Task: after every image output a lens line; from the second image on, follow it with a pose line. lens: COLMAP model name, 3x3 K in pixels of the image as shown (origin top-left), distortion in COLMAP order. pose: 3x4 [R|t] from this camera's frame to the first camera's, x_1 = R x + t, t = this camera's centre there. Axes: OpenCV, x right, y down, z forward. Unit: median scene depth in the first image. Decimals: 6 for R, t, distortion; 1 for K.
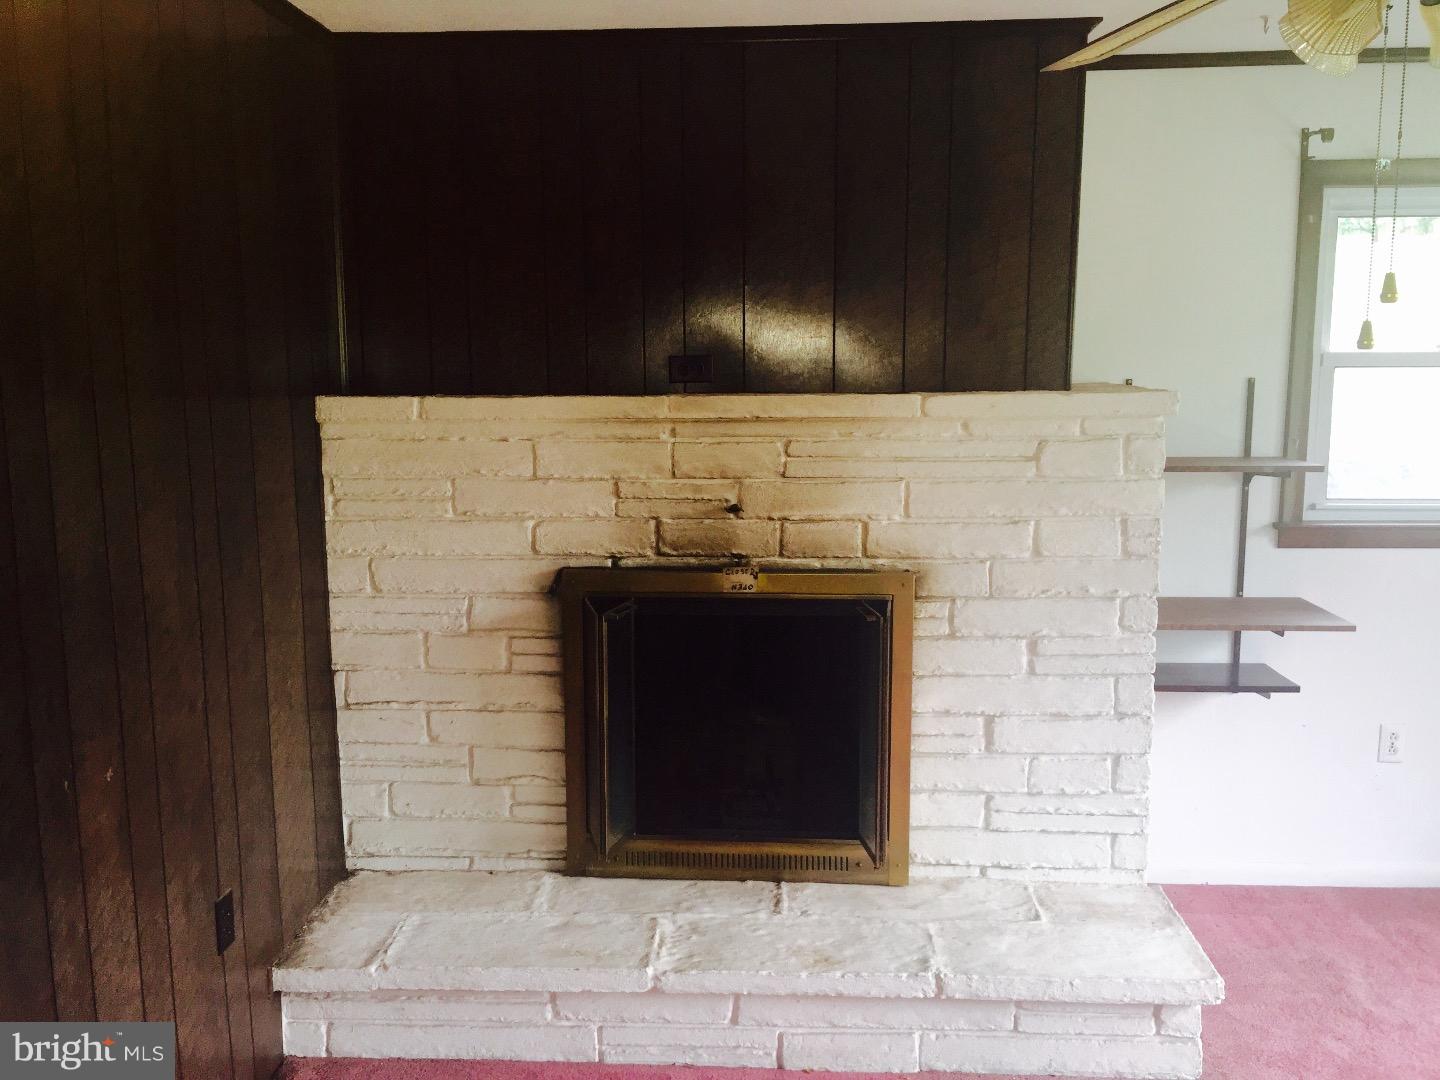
lens RADIAL K [[1200.8, 0, 732.4], [0, 1200.8, 532.6], [0, 0, 1]] dist [0.085794, -0.108358]
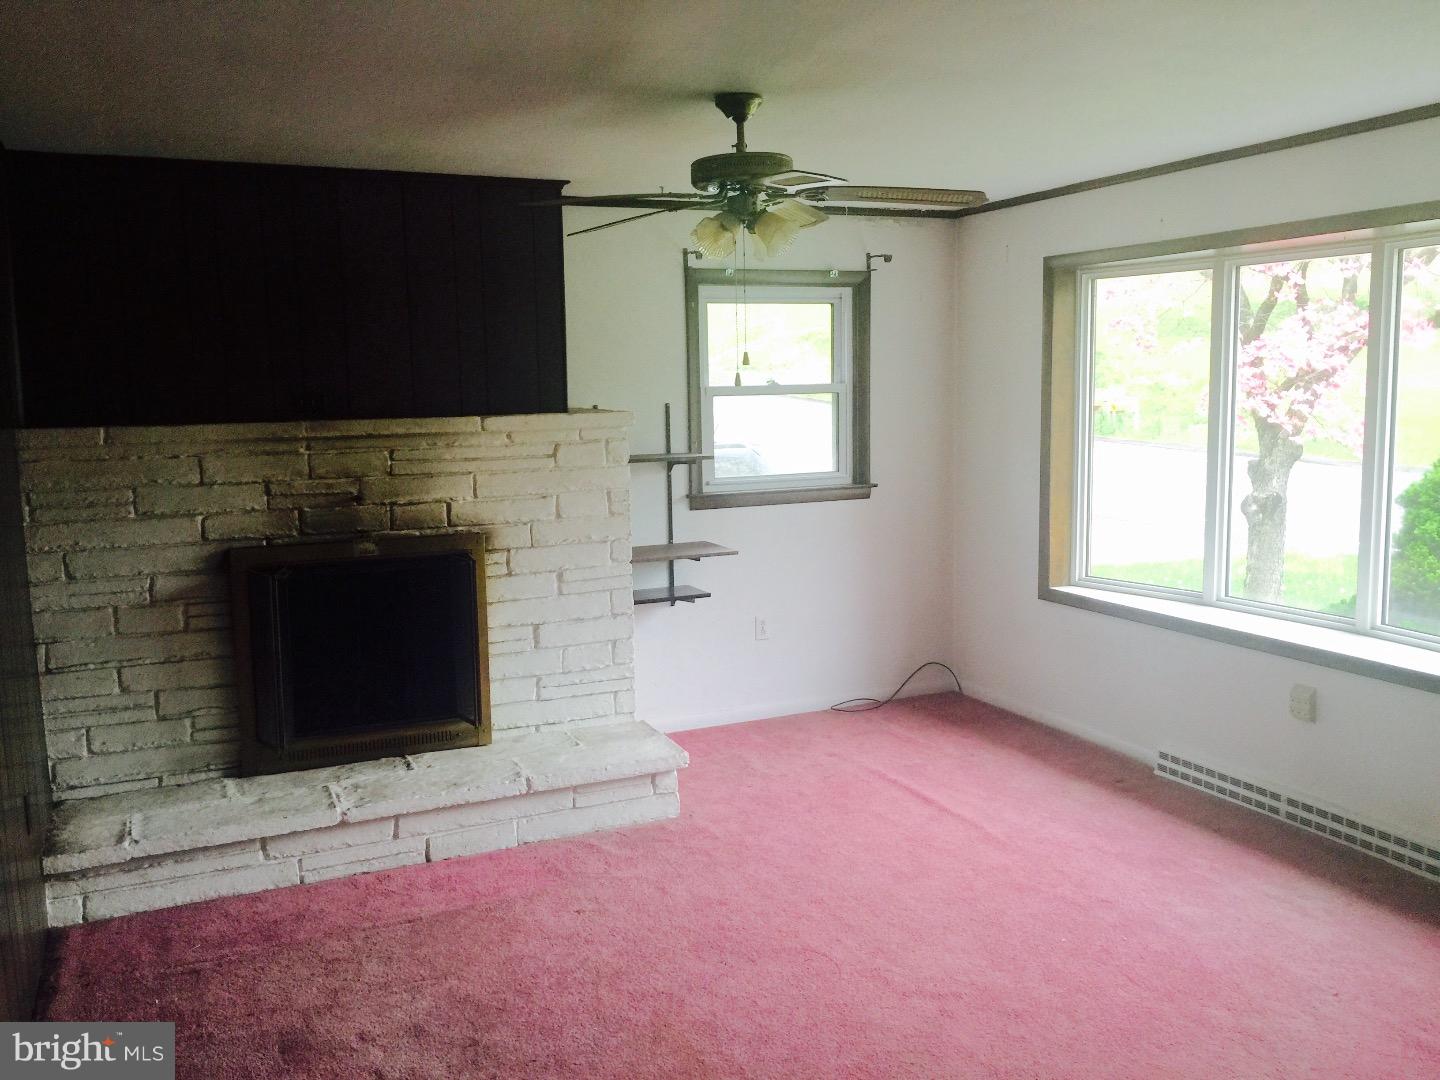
lens RADIAL K [[1200.8, 0, 732.4], [0, 1200.8, 532.6], [0, 0, 1]] dist [0.085794, -0.108358]
pose [[0.884563, -0.069992, 0.461140, -0.269392], [0.081098, 0.996697, -0.004285, 0.063020], [-0.459317, 0.041188, 0.887317, -0.487904]]
